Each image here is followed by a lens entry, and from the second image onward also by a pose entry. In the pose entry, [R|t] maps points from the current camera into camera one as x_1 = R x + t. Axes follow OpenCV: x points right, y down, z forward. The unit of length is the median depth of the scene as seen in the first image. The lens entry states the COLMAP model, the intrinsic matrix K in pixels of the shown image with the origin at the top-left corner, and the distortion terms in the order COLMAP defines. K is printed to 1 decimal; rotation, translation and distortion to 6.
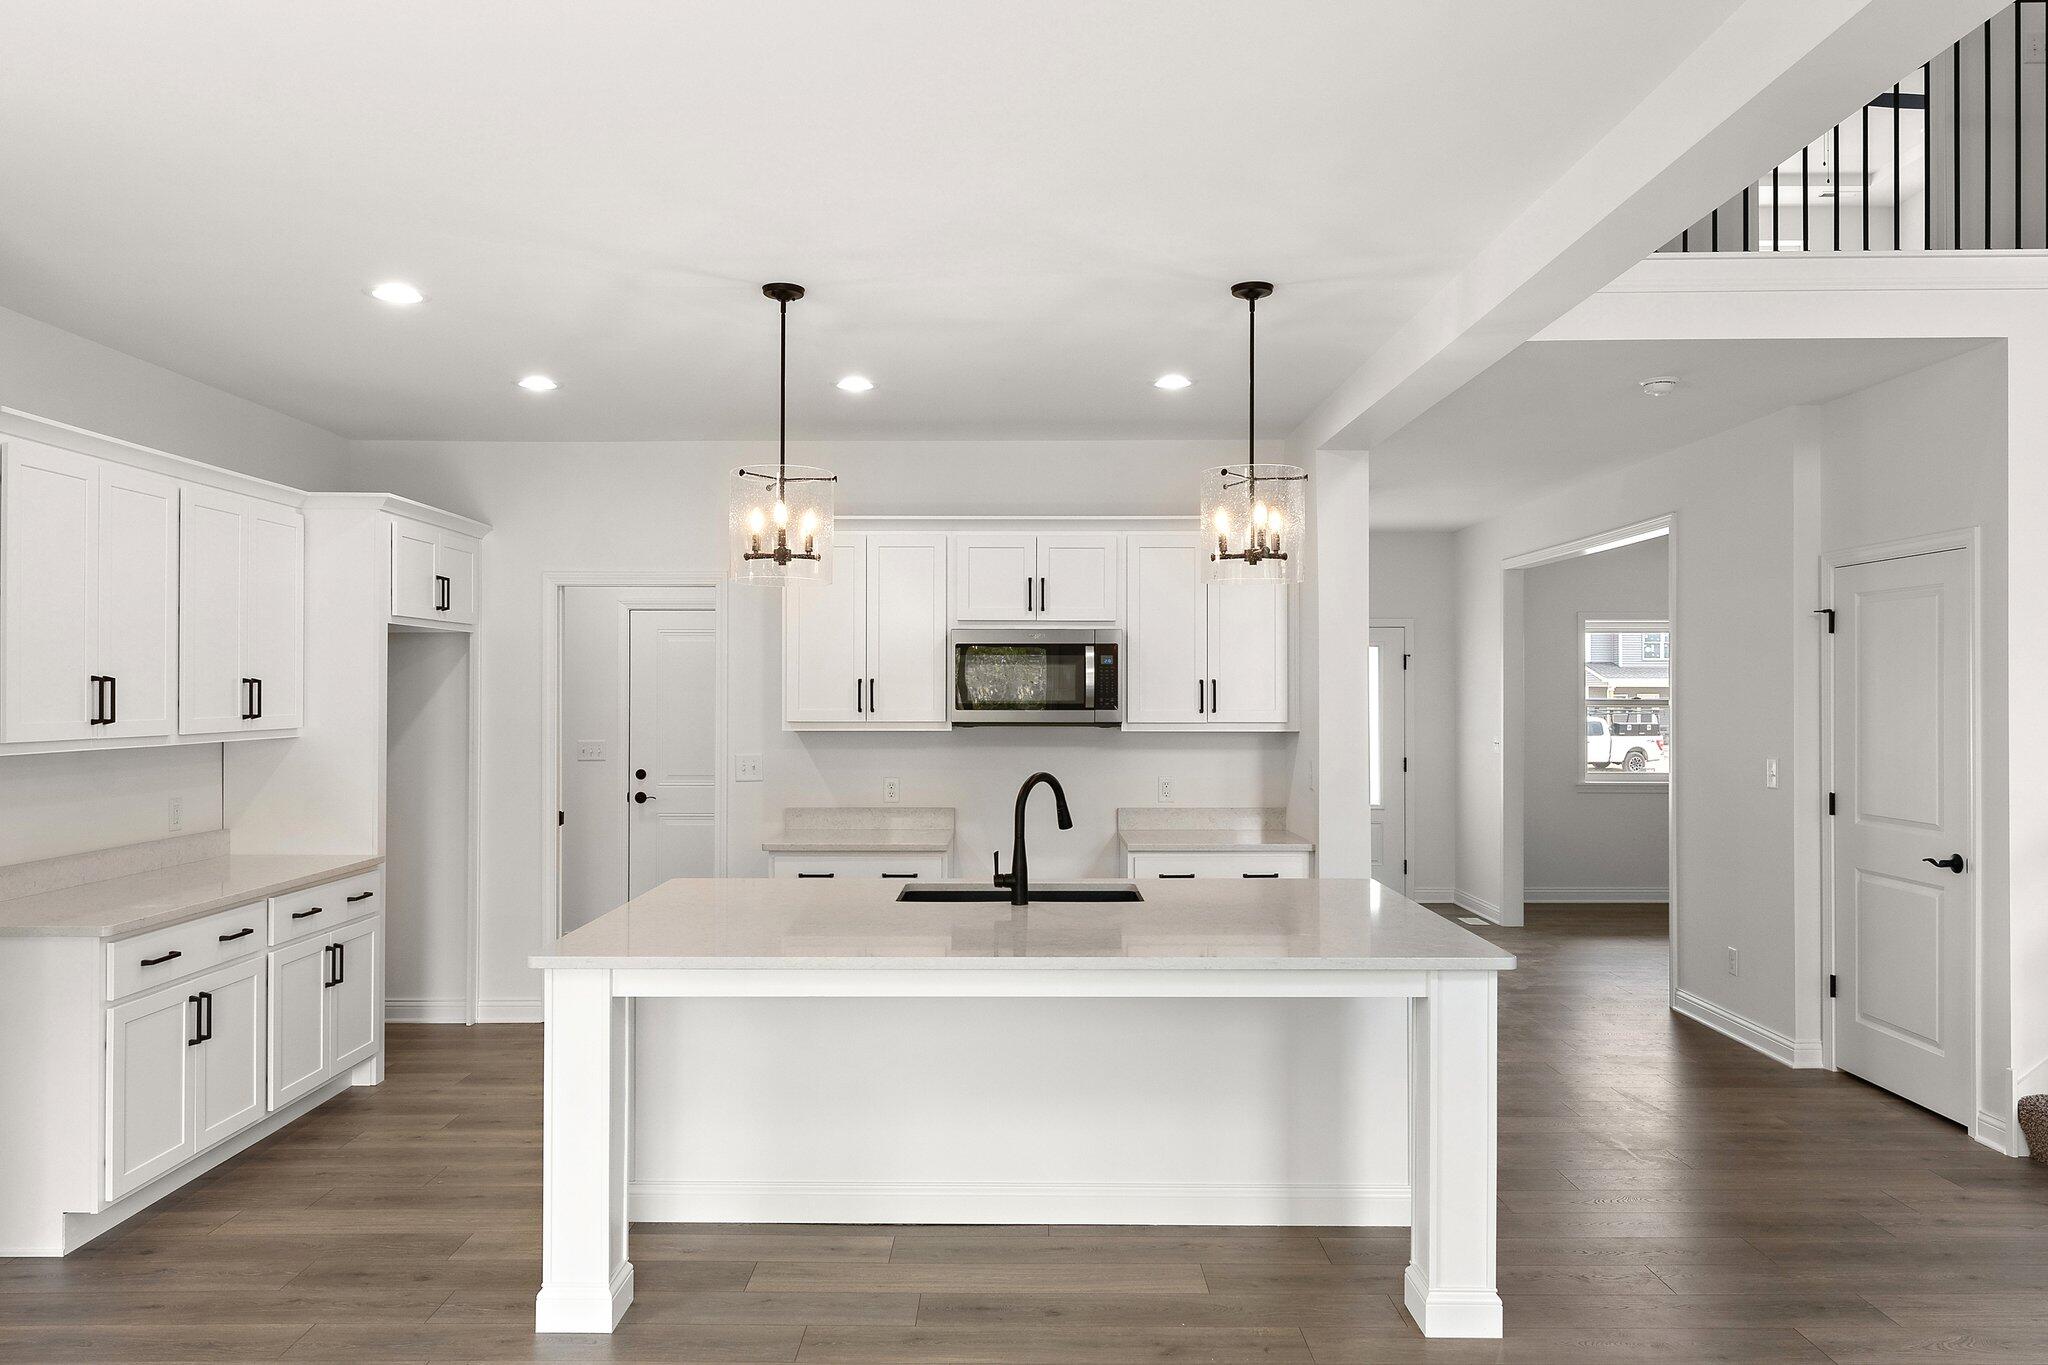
lens RADIAL K [[1401.4, 0, 1024.0], [0, 1401.4, 682.5], [0, 0, 1]] dist [0.004361, -0.001365]
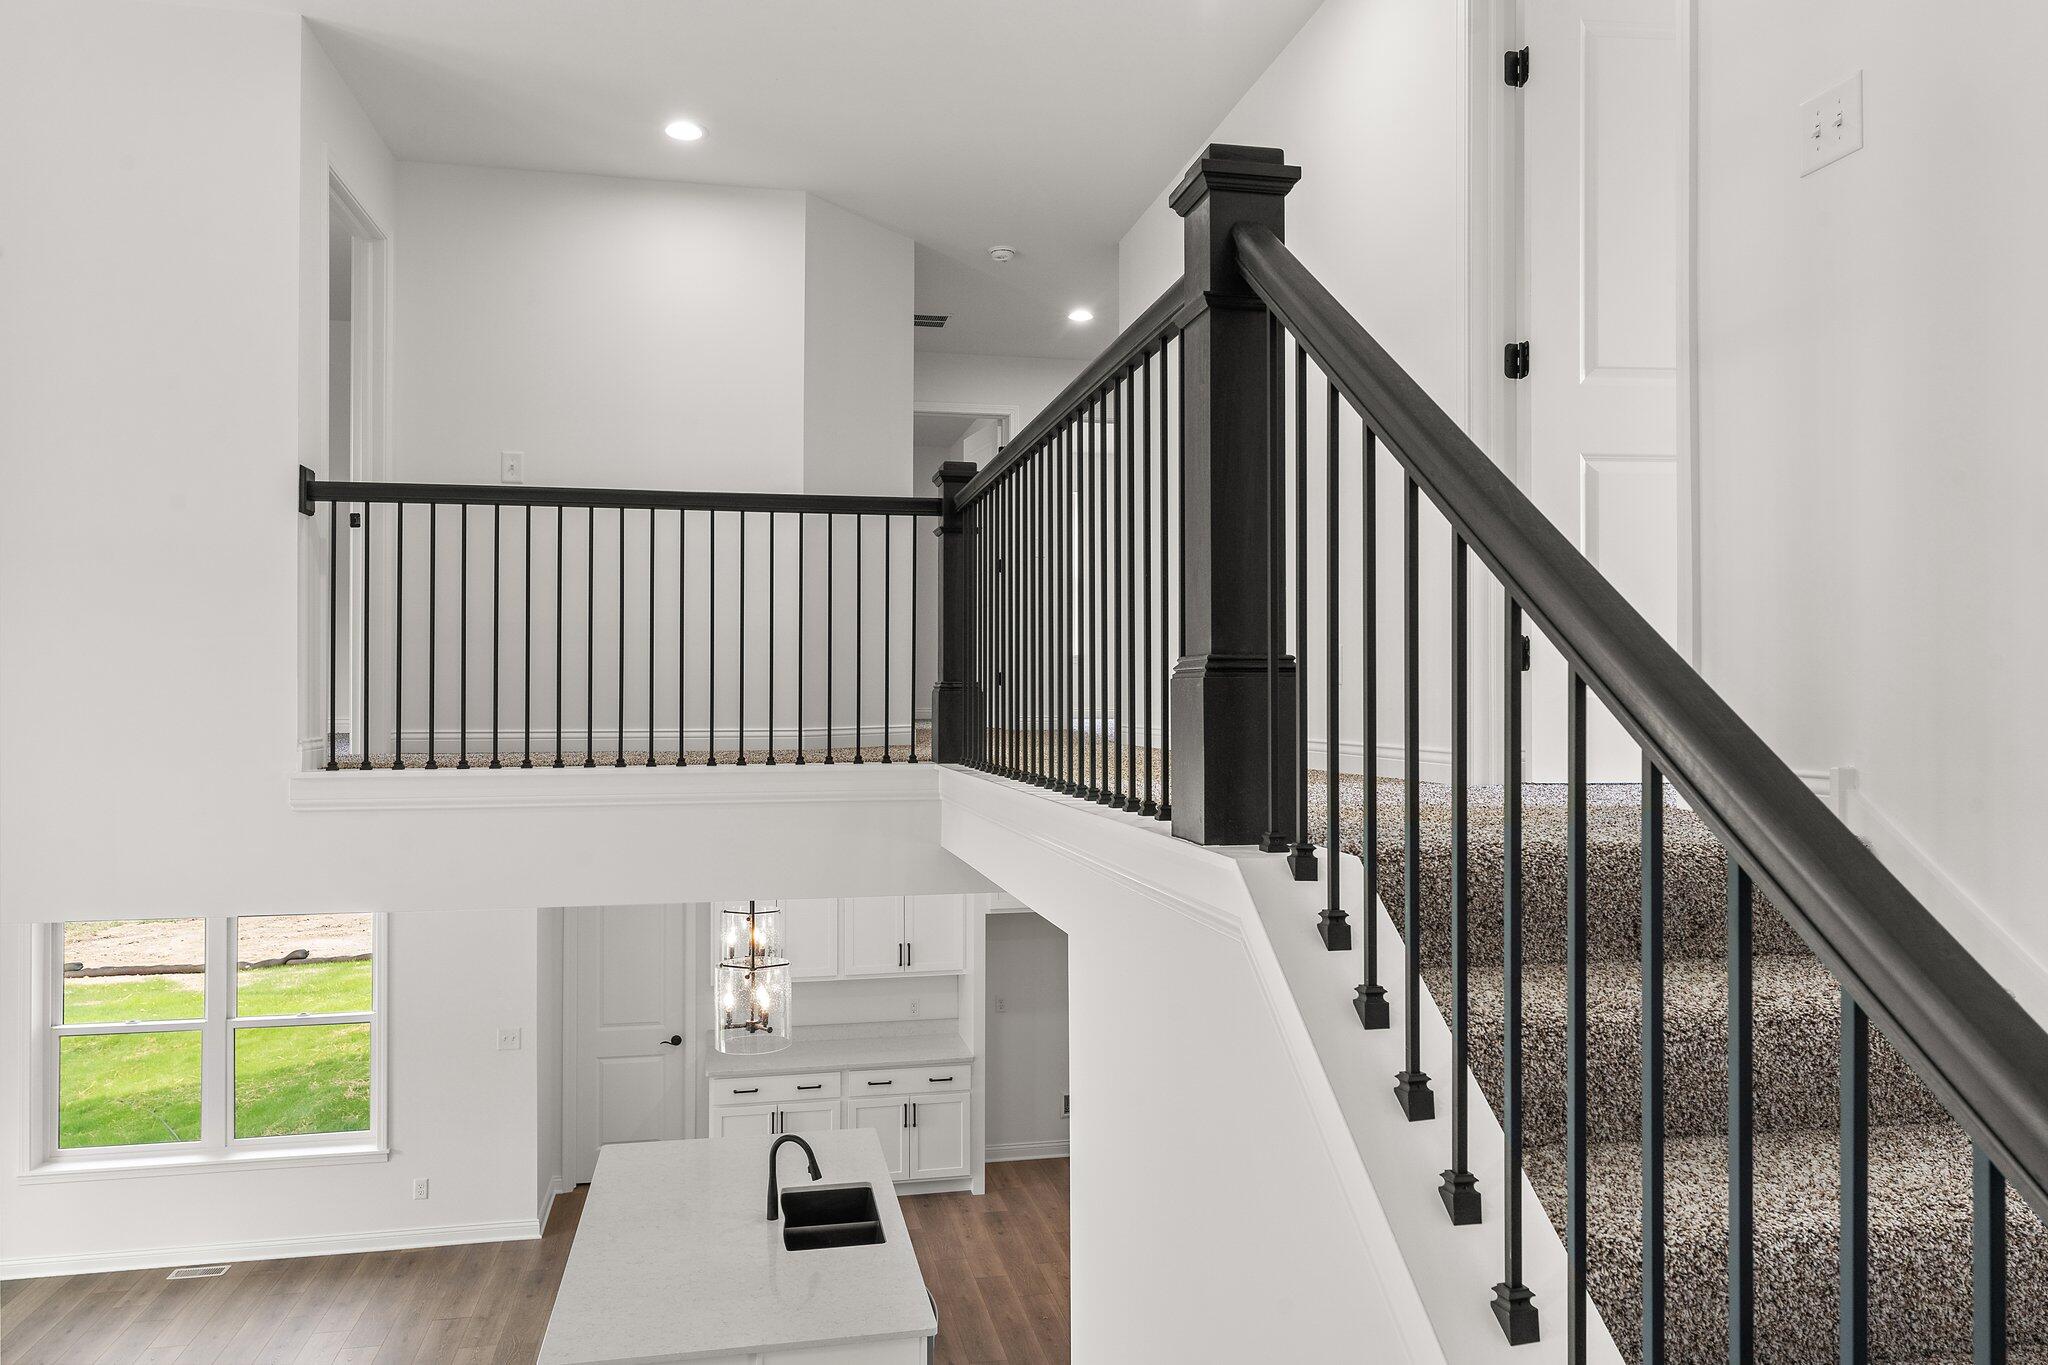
lens RADIAL K [[1360.2, 0, 1024.0], [0, 1360.2, 682.5], [0, 0, 1]] dist [0.002007, -0.000626]
pose [[0.205937, -0.006937, -0.978541, 1.060510], [0.006804, 0.999961, -0.005657, -0.289931], [0.978542, -0.005493, 0.205976, 0.691185]]
